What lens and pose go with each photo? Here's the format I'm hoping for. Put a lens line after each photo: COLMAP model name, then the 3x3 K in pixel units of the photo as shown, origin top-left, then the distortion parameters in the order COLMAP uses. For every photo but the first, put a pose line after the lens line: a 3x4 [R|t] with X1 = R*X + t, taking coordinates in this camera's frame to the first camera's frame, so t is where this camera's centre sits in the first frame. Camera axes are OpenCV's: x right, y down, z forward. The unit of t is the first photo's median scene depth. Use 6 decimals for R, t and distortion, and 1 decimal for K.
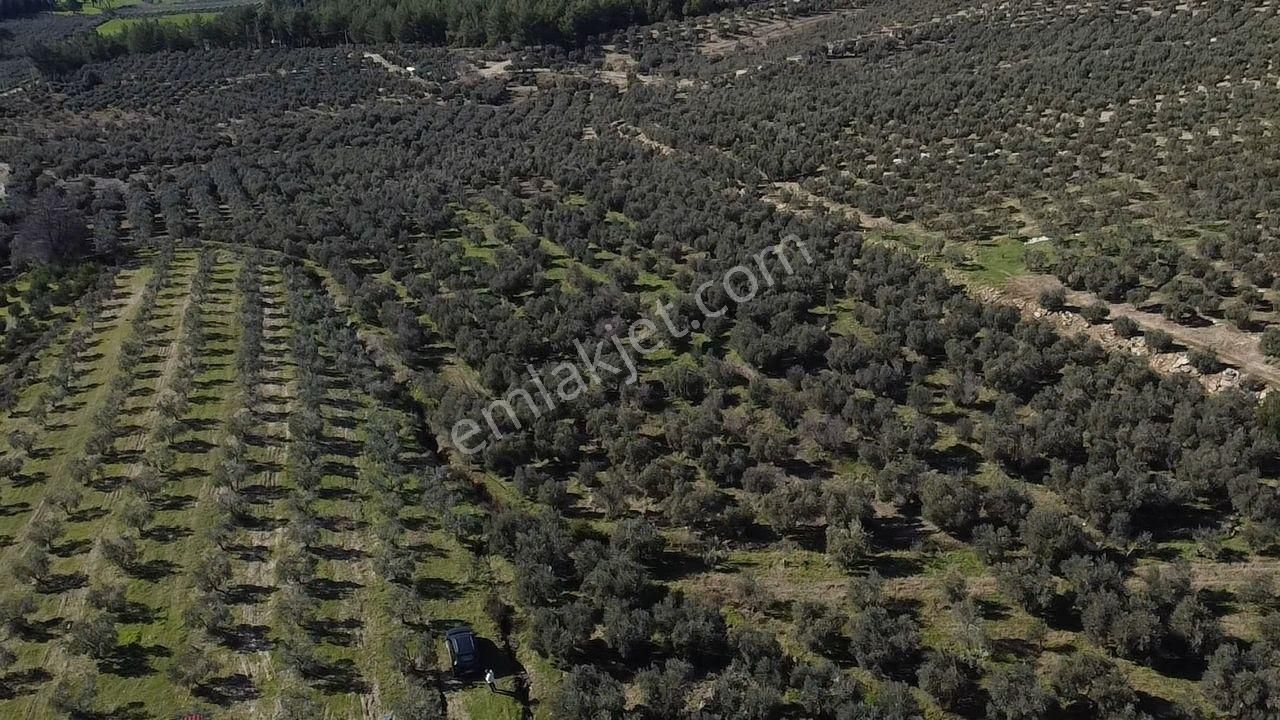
lens RADIAL K [[962.5, 0, 630.8], [0, 962.5, 361.9], [0, 0, 1]] dist [-0.003840, -0.001326]
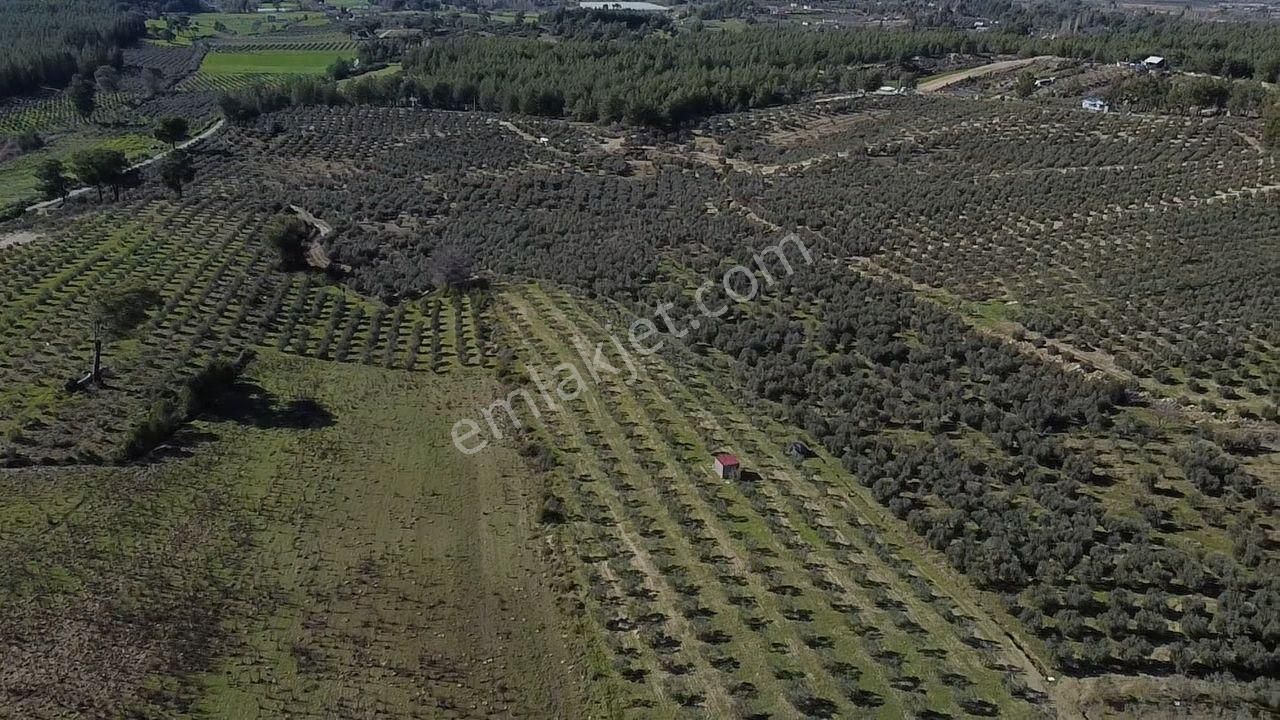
lens RADIAL K [[962.5, 0, 637.8], [0, 962.5, 359.1], [0, 0, 1]] dist [-0.003840, -0.001326]
pose [[0.998435, 0.047708, 0.029180, -0.292829], [-0.046875, 0.998491, -0.028595, 0.057335], [-0.030500, 0.027182, 0.999165, -0.699135]]
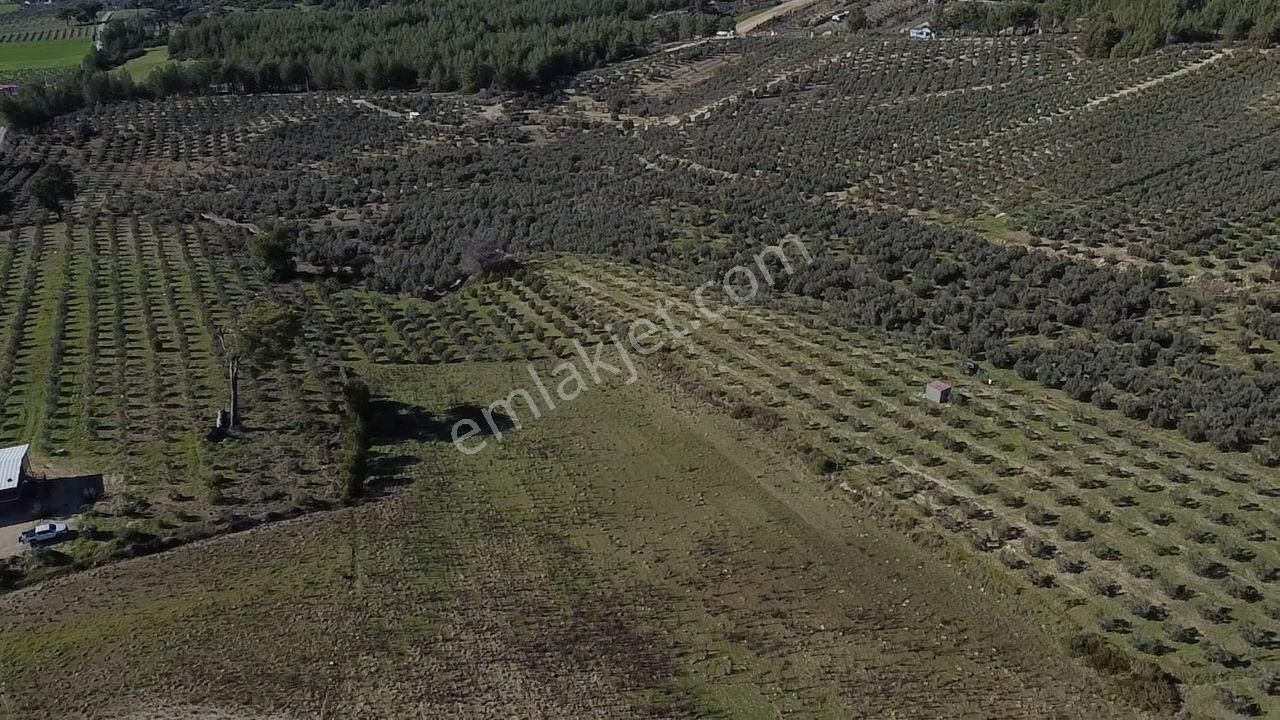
lens RADIAL K [[962.5, 0, 638.4], [0, 962.5, 359.0], [0, 0, 1]] dist [-0.003840, -0.001326]
pose [[0.951587, -0.115420, 0.284887, -0.801590], [0.114017, 0.993245, 0.021564, 0.037584], [-0.285451, 0.011962, 0.958319, -0.626722]]
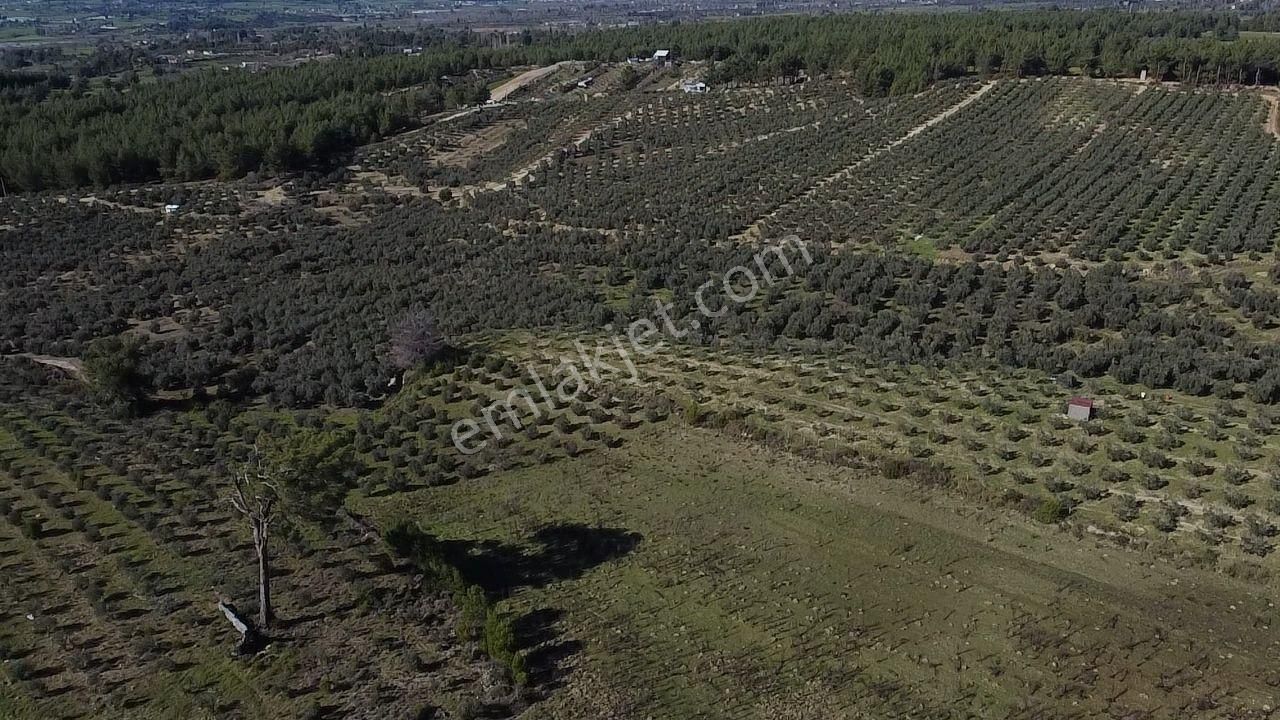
lens RADIAL K [[962.5, 0, 639.5], [0, 962.5, 362.0], [0, 0, 1]] dist [-0.003840, -0.001326]
pose [[0.788214, -0.214667, 0.576747, -1.081276], [0.262714, 0.964874, 0.000089, -0.028070], [-0.556507, 0.151449, 0.816923, -0.225529]]
